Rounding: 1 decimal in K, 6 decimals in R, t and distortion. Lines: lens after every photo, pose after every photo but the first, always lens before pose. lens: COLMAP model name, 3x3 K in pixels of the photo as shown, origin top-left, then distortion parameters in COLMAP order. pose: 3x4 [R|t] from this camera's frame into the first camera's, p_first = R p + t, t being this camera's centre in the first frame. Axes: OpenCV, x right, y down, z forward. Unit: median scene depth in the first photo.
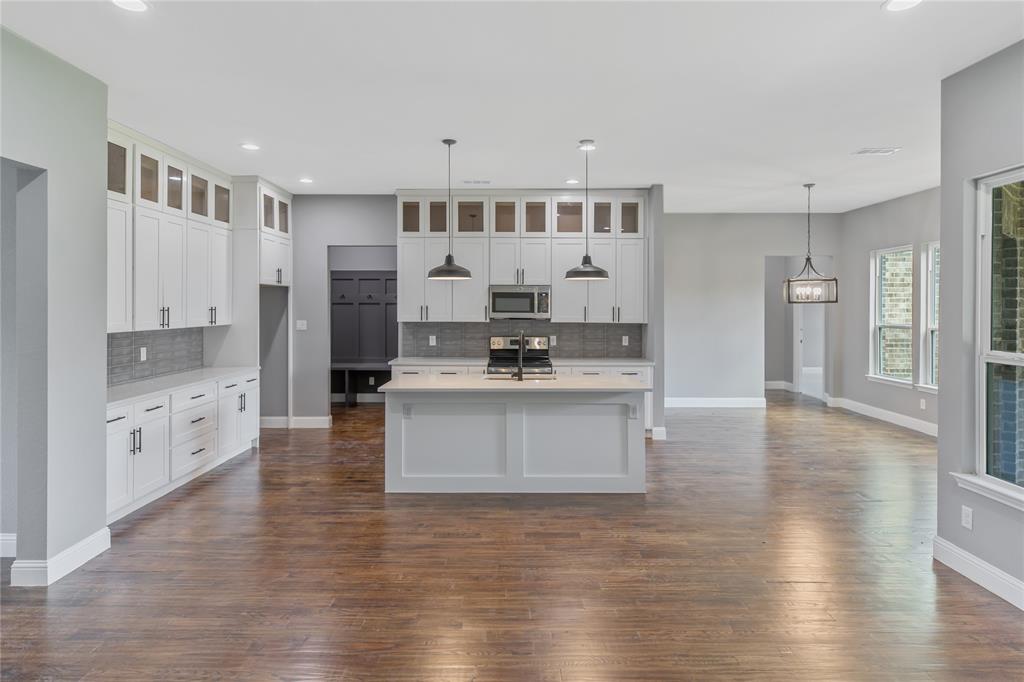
lens RADIAL K [[588.1, 0, 511.9], [0, 588.1, 305.2], [0, 0, 1]] dist [0.007365, 0.000703]
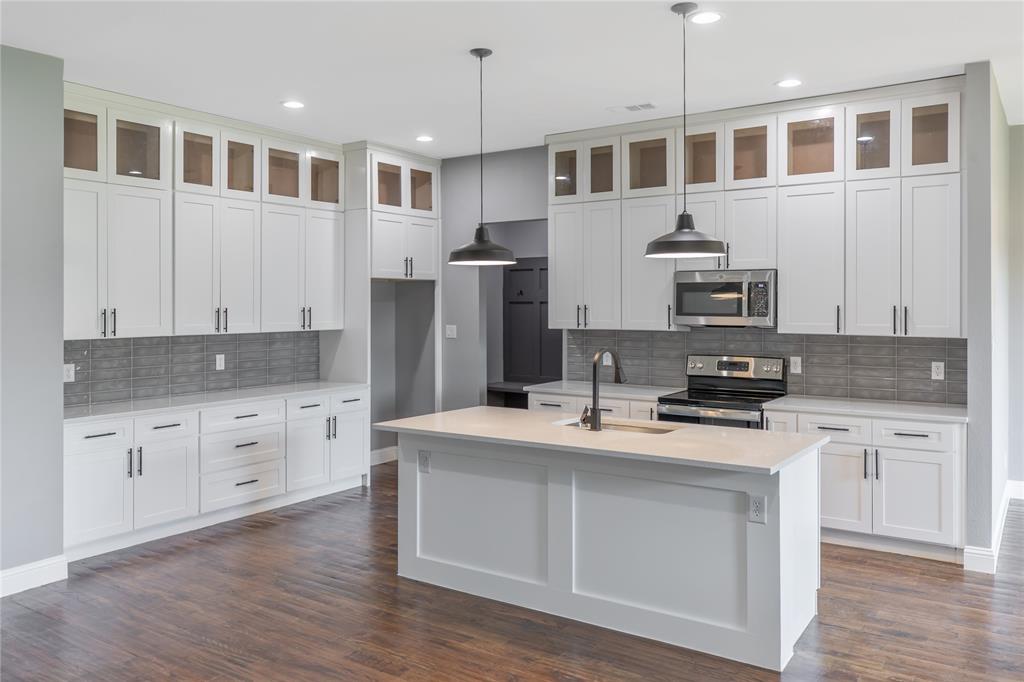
lens RADIAL K [[800.7, 0, 509.4], [0, 800.7, 305.6], [0, 0, 1]] dist [0.001392, 0.001998]
pose [[0.824423, -0.002913, -0.565966, 0.298440], [0.003865, 0.999992, 0.000483, 0.000606], [0.565960, -0.002586, 0.824428, 0.207297]]
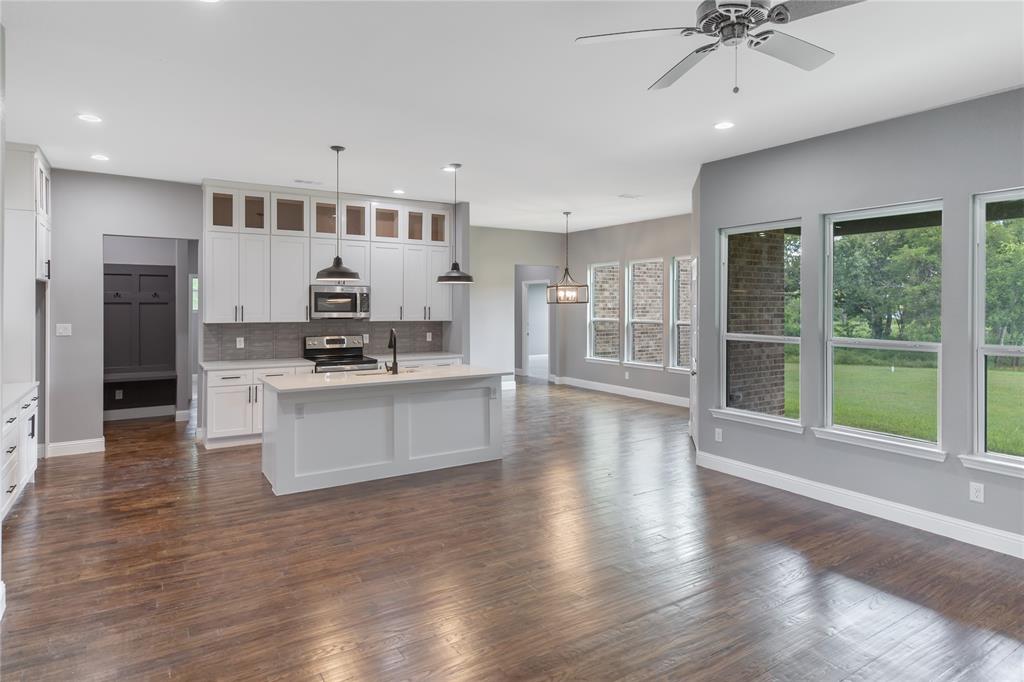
lens RADIAL K [[588.1, 0, 519.0], [0, 588.1, 300.8], [0, 0, 1]] dist [0.007365, 0.000703]
pose [[0.838355, 0.003593, 0.545114, -0.288918], [0.000120, 0.999977, -0.006776, -0.000607], [-0.545125, 0.005746, 0.838335, -0.032969]]
